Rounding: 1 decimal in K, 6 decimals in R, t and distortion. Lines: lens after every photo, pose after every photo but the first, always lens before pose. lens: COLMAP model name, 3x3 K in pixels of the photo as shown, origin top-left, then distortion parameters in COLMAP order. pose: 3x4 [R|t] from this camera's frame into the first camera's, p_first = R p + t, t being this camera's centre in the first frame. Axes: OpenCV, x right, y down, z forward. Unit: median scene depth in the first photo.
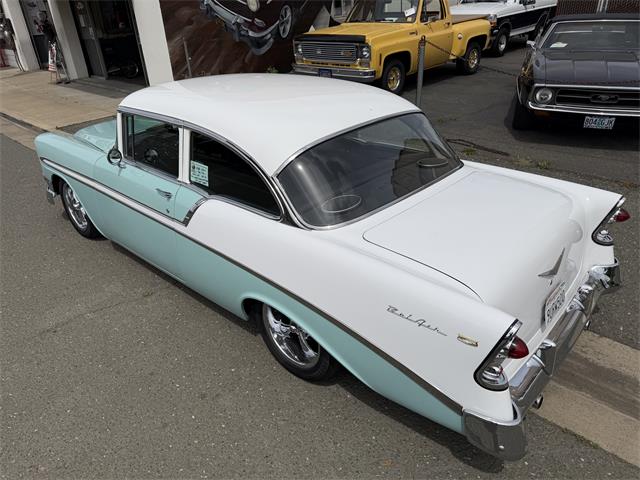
lens RADIAL K [[453.2, 0, 320.0], [0, 453.2, 240.0], [0, 0, 1]] dist [0.005716, -0.004555]
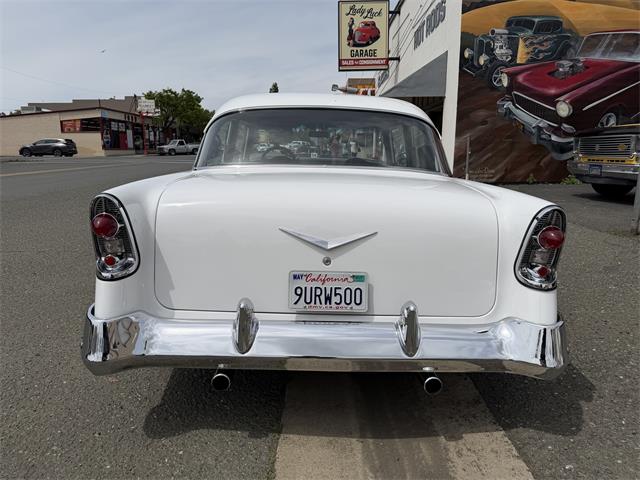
lens RADIAL K [[453.2, 0, 320.0], [0, 453.2, 240.0], [0, 0, 1]] dist [0.005716, -0.004555]
pose [[0.690600, 0.183841, -0.699482, 0.229824], [-0.363942, 0.924115, -0.116441, 0.033988], [0.624995, 0.334985, 0.705101, 0.101583]]
